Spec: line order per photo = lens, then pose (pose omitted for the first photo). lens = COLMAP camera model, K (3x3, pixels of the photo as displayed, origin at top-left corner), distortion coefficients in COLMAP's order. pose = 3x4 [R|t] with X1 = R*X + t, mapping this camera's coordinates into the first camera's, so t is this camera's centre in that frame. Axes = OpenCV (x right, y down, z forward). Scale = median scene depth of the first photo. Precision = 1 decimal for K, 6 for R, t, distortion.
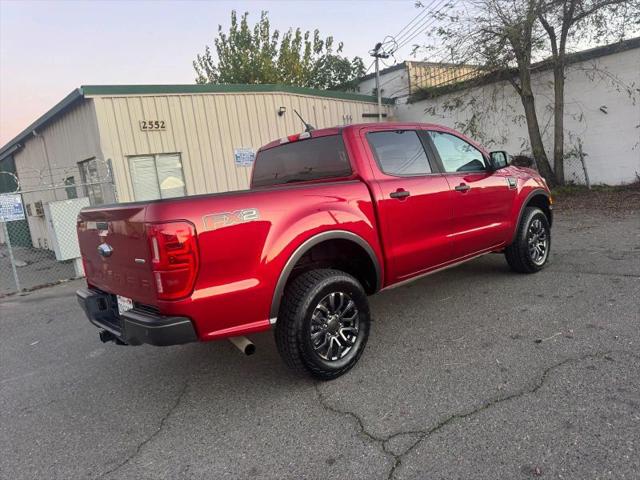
lens RADIAL K [[448.1, 0, 319.6], [0, 448.1, 243.1], [0, 0, 1]] dist [0.059727, -0.068867]
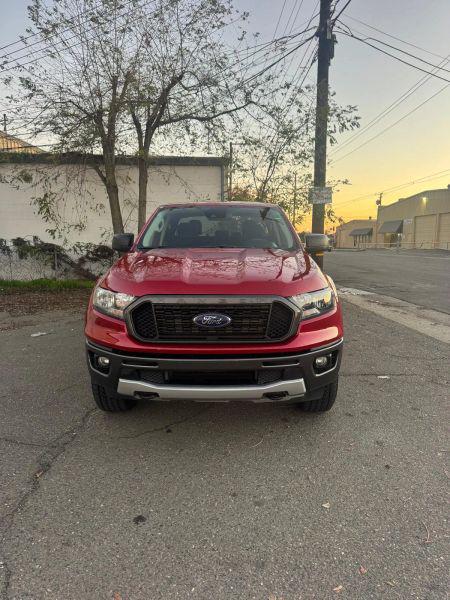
lens RADIAL K [[420.1, 0, 226.0], [0, 420.1, 301.3], [0, 0, 1]] dist [0.059727, -0.068867]
pose [[0.639934, 0.015411, 0.768275, -0.086041], [0.036425, 0.998067, -0.050361, -0.019946], [-0.767566, 0.060212, 0.638135, 0.246818]]
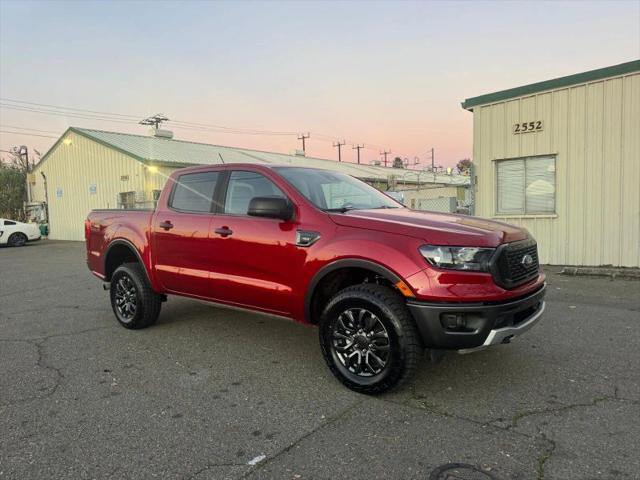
lens RADIAL K [[448.1, 0, 316.6], [0, 448.1, 240.8], [0, 0, 1]] dist [0.059727, -0.068867]
pose [[0.154362, 0.178993, -0.971666, 0.445611], [-0.137183, 0.977810, 0.158331, -0.097548], [0.978444, 0.108856, 0.175491, 0.355331]]
